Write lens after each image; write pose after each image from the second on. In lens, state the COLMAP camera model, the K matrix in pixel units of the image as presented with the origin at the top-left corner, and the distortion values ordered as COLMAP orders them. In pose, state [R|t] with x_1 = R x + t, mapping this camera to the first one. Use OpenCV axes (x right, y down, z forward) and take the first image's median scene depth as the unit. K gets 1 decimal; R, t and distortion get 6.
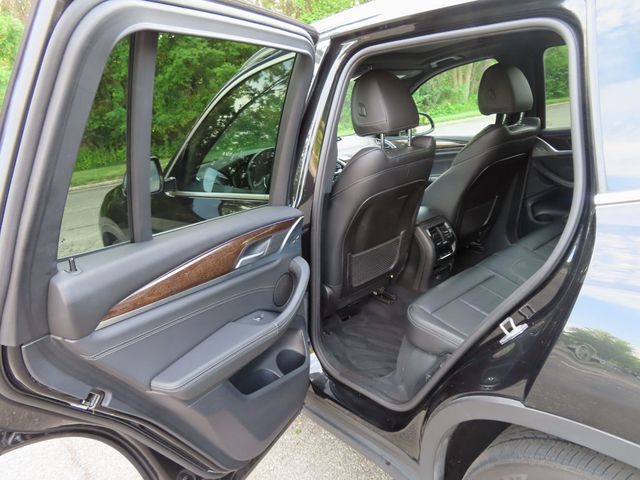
lens RADIAL K [[455.8, 0, 320.0], [0, 455.8, 240.0], [0, 0, 1]] dist [-0.016138, 0.008411]
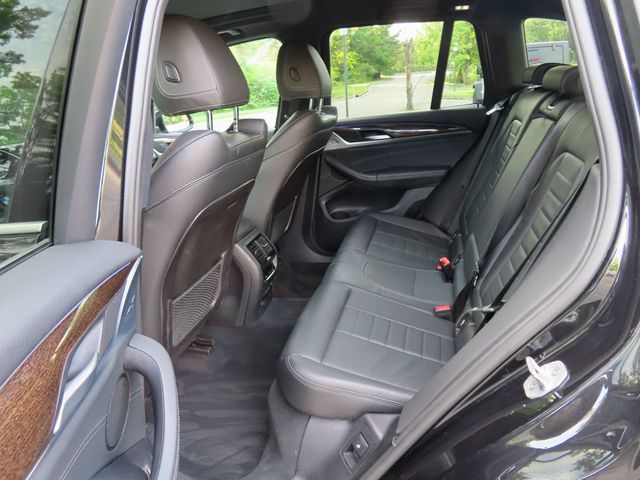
lens RADIAL K [[455.8, 0, 320.0], [0, 455.8, 240.0], [0, 0, 1]] dist [-0.016138, 0.008411]
pose [[0.813121, -0.137508, 0.565620, -0.102414], [0.150696, 0.988298, 0.023627, -0.033432], [-0.562249, 0.066025, 0.824328, 0.311726]]
